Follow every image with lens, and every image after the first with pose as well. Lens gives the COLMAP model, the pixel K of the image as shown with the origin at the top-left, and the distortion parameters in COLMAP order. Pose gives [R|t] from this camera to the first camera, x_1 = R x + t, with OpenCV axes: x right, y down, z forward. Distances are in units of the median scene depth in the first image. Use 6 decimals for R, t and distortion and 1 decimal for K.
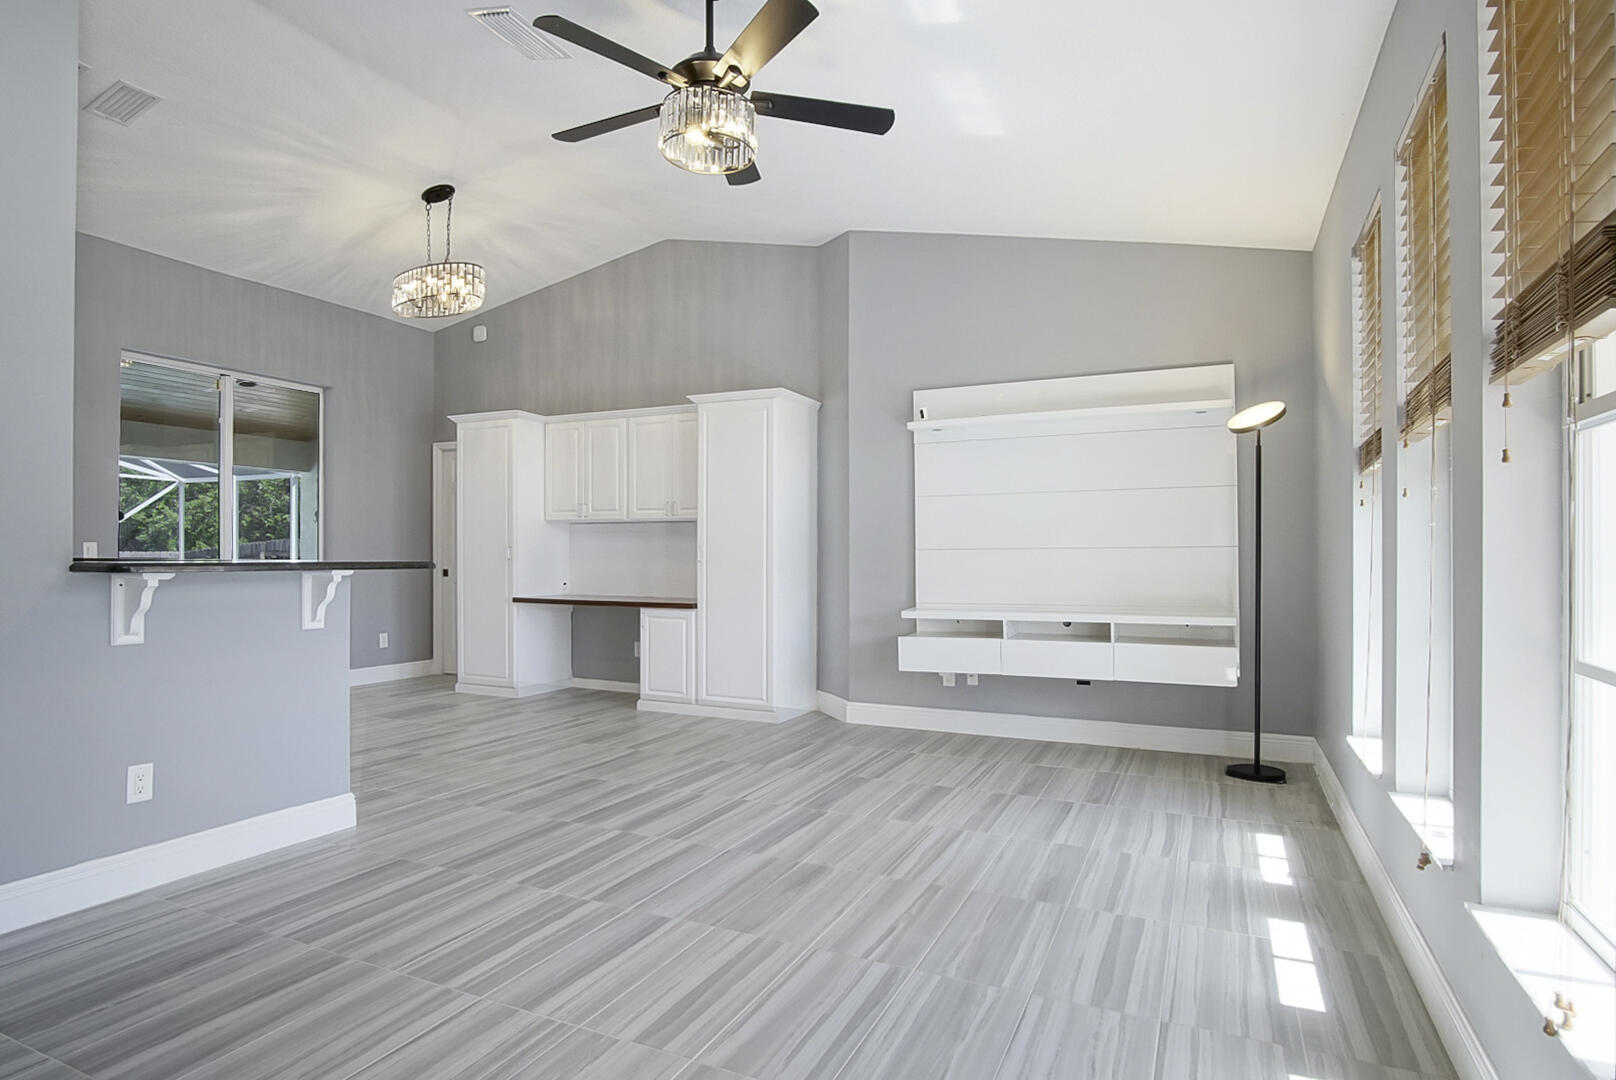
lens RADIAL K [[862.6, 0, 808.8], [0, 862.6, 552.8], [0, 0, 1]] dist [-0.029345, 0.004927]
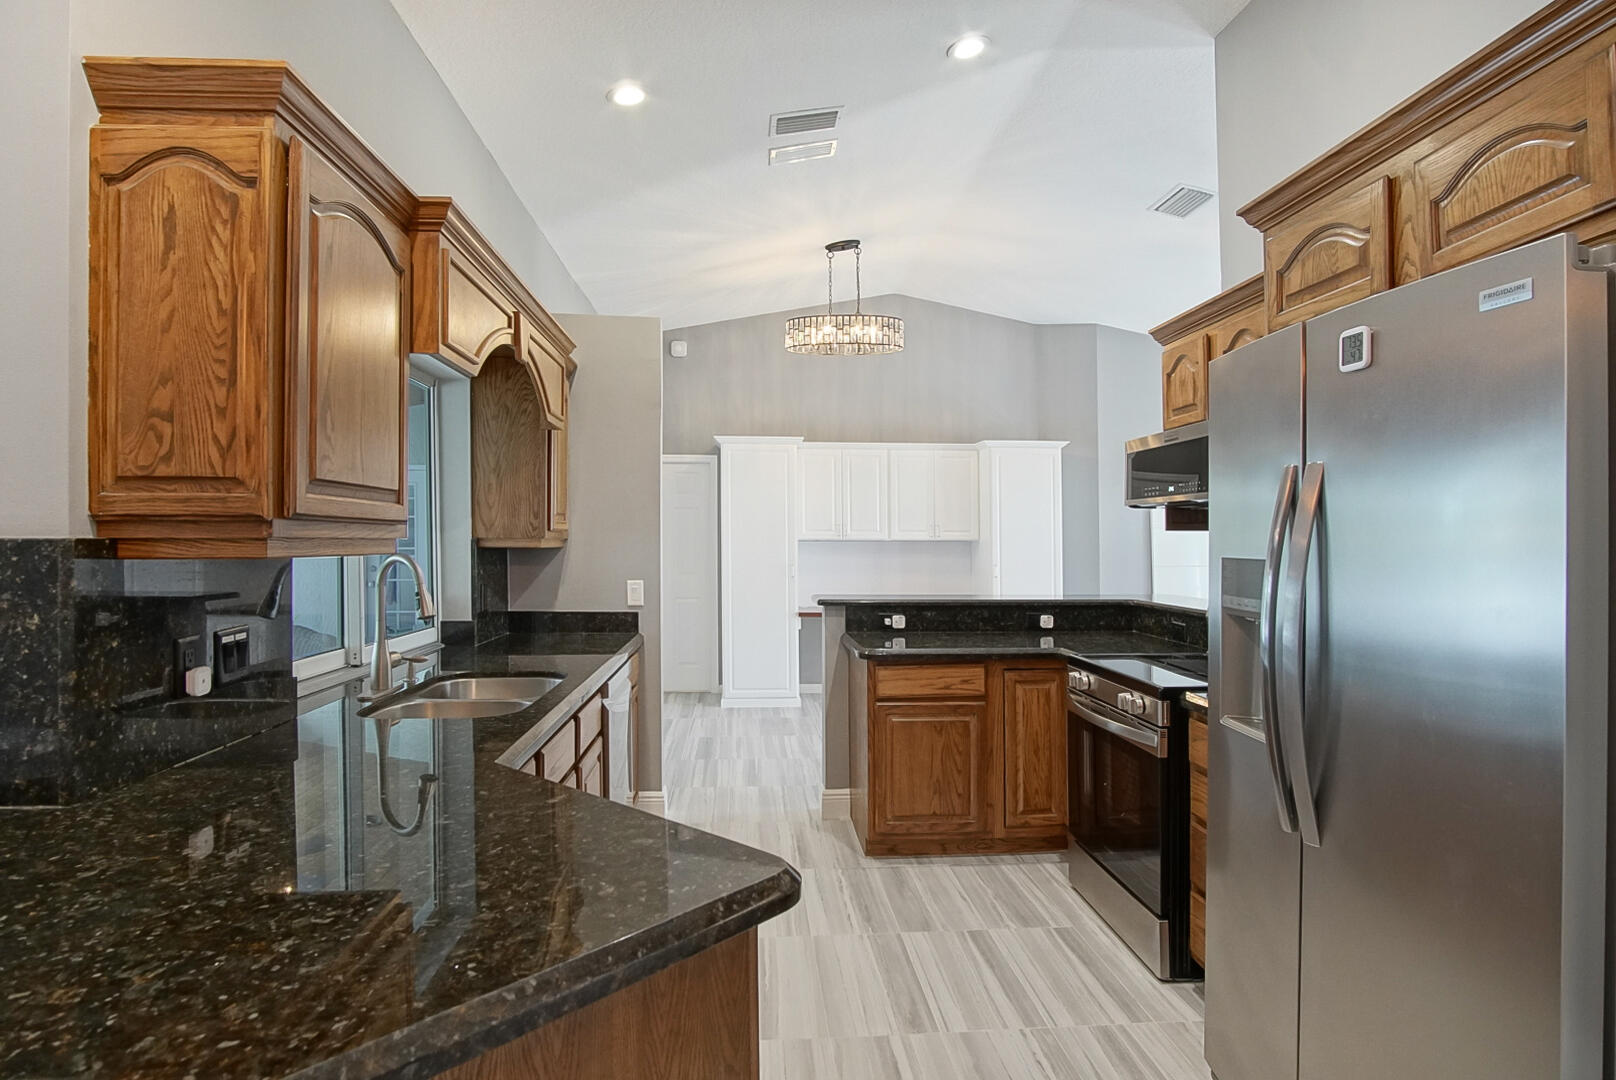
lens RADIAL K [[862.6, 0, 804.7], [0, 862.6, 535.6], [0, 0, 1]] dist [-0.029345, 0.004927]
pose [[0.880186, 0.000525, 0.474629, -0.108856], [-0.000652, 1.000000, 0.000103, -0.005607], [-0.474629, -0.000400, 0.880186, 0.006792]]
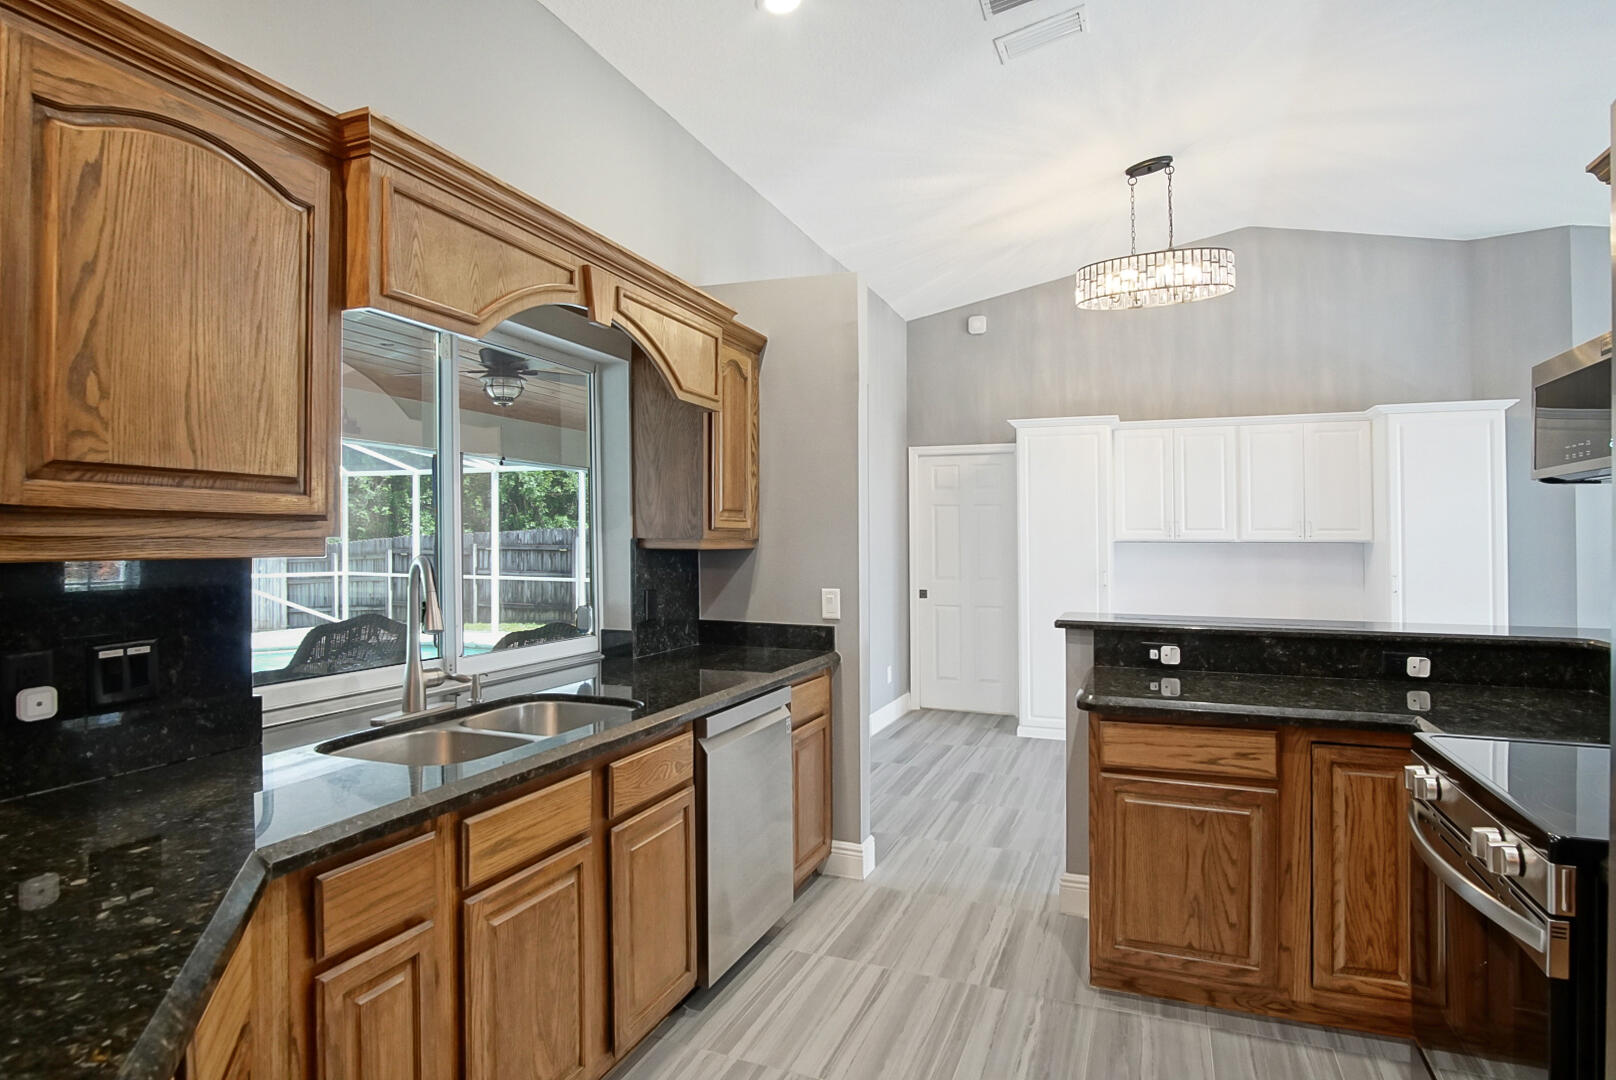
lens RADIAL K [[862.6, 0, 810.6], [0, 862.6, 539.8], [0, 0, 1]] dist [-0.029345, 0.004927]
pose [[0.998819, -0.001213, 0.048564, -0.089190], [0.001045, 0.999993, 0.003484, -0.005476], [-0.048568, -0.003430, 0.998814, 0.017795]]
